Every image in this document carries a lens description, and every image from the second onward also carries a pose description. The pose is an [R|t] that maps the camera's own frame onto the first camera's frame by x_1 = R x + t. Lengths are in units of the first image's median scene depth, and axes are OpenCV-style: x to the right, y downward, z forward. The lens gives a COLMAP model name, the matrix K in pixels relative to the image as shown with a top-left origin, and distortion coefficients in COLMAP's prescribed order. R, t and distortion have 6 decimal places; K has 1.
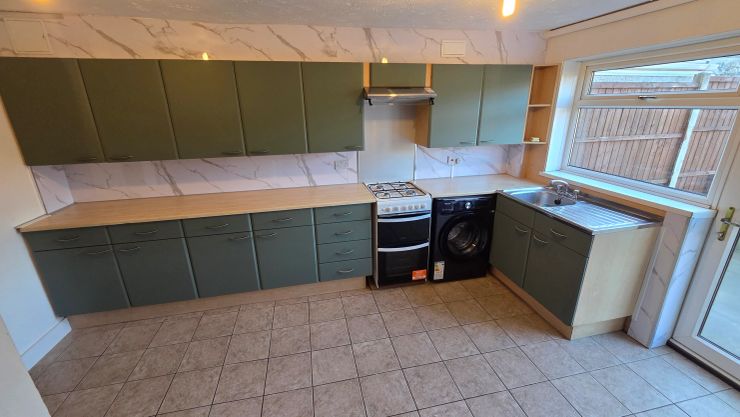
lens RADIAL K [[302.6, 0, 369.7], [0, 302.6, 203.7], [0, 0, 1]] dist [0.001318, -0.000021]
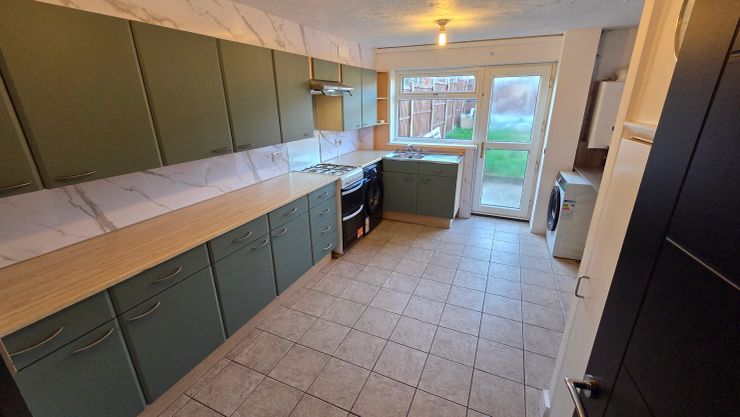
lens RADIAL K [[302.6, 0, 369.7], [0, 302.6, 203.7], [0, 0, 1]] dist [0.001318, -0.000021]
pose [[0.597545, -0.253600, 0.760676, -0.786766], [0.252214, 0.959961, 0.121915, -0.023969], [-0.761136, 0.119003, 0.637581, 0.165884]]
